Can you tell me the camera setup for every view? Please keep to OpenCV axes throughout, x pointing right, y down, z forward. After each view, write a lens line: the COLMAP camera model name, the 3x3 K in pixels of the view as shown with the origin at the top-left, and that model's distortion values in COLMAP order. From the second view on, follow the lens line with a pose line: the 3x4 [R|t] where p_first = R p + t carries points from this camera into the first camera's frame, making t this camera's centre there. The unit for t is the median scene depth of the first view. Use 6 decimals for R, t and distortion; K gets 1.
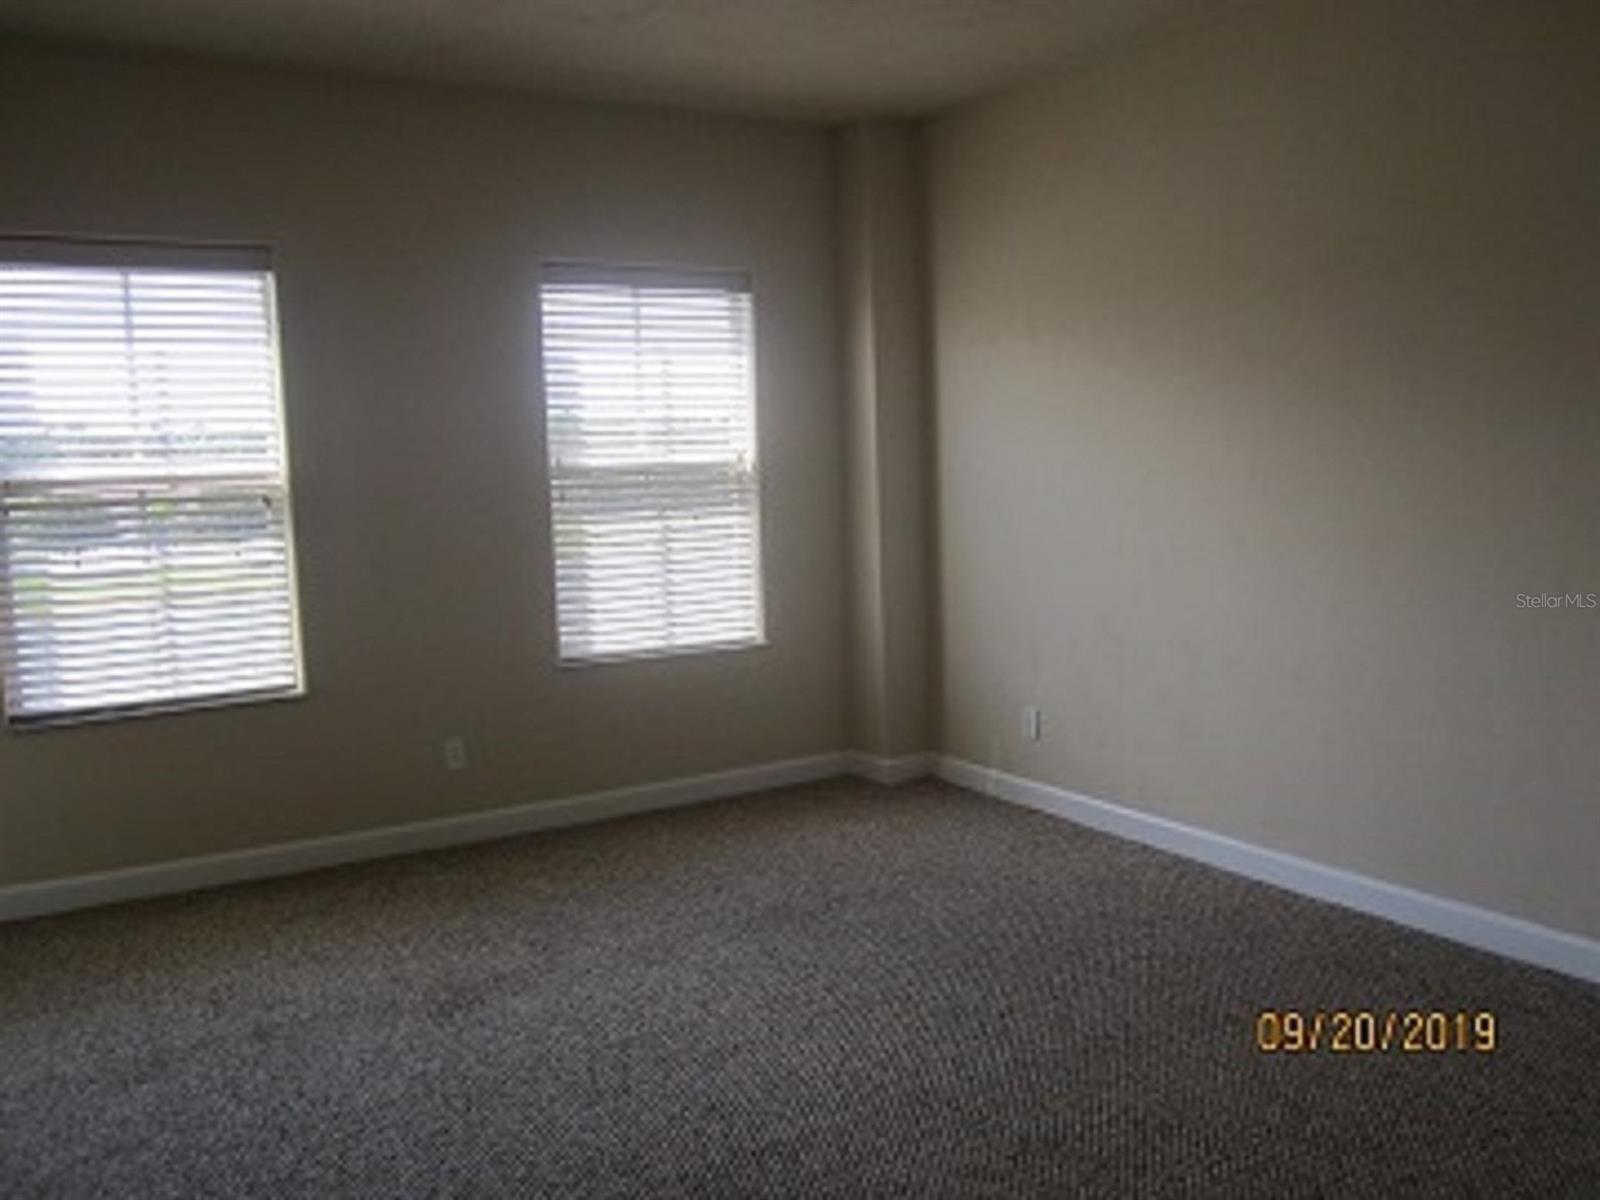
lens RADIAL K [[1319.5, 0, 808.2], [0, 1319.5, 602.5], [0, 0, 1]] dist [-0.046291, 0.015468]
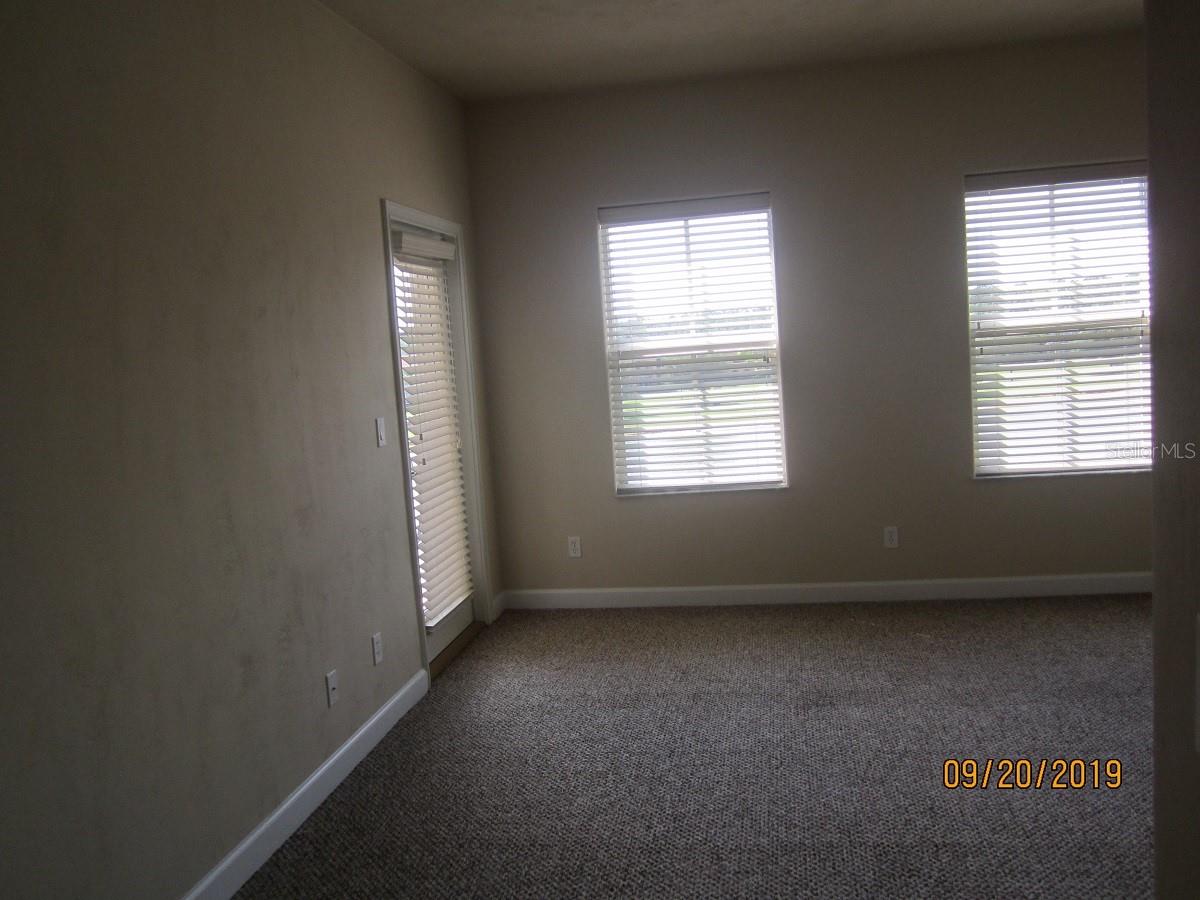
lens RADIAL K [[989.6, 0, 606.1], [0, 989.6, 451.9], [0, 0, 1]] dist [-0.046291, 0.015468]
pose [[0.752195, 0.042185, -0.657588, 0.210391], [-0.022490, 0.999011, 0.038362, -0.010076], [0.658556, -0.014067, 0.752400, 0.012347]]
